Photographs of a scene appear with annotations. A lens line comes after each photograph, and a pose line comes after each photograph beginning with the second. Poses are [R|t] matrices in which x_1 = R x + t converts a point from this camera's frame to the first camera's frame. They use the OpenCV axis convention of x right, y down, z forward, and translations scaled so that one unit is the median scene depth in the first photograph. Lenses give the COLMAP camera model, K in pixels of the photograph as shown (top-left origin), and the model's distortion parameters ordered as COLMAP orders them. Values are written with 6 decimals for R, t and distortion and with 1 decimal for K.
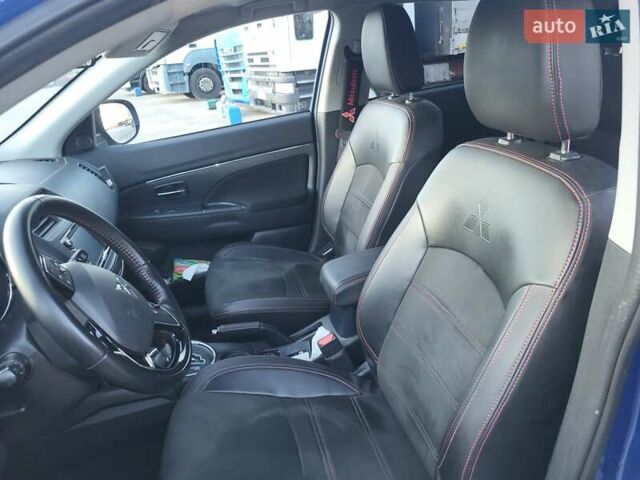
lens RADIAL K [[484.2, 0, 322.4], [0, 484.2, 235.2], [0, 0, 1]] dist [0.021598, -0.001696]
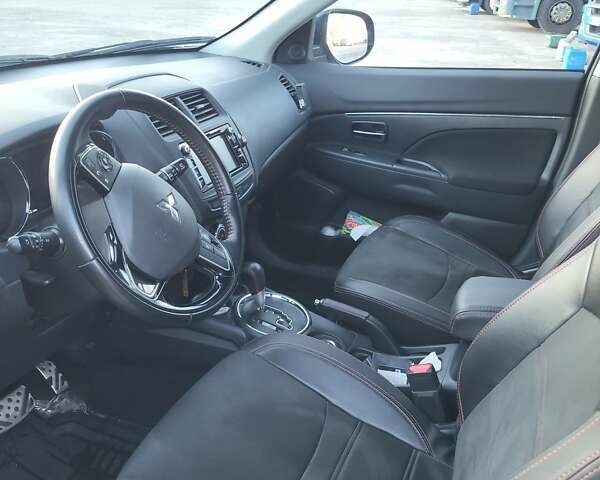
lens RADIAL K [[603.7, 0, 299.7], [0, 603.7, 241.7], [0, 0, 1]] dist [0.035673, 0.000000]
pose [[0.804204, 0.349146, -0.480991, 0.156470], [-0.313861, 0.936703, 0.155174, -0.037382], [0.504724, 0.026173, 0.862884, 0.052259]]
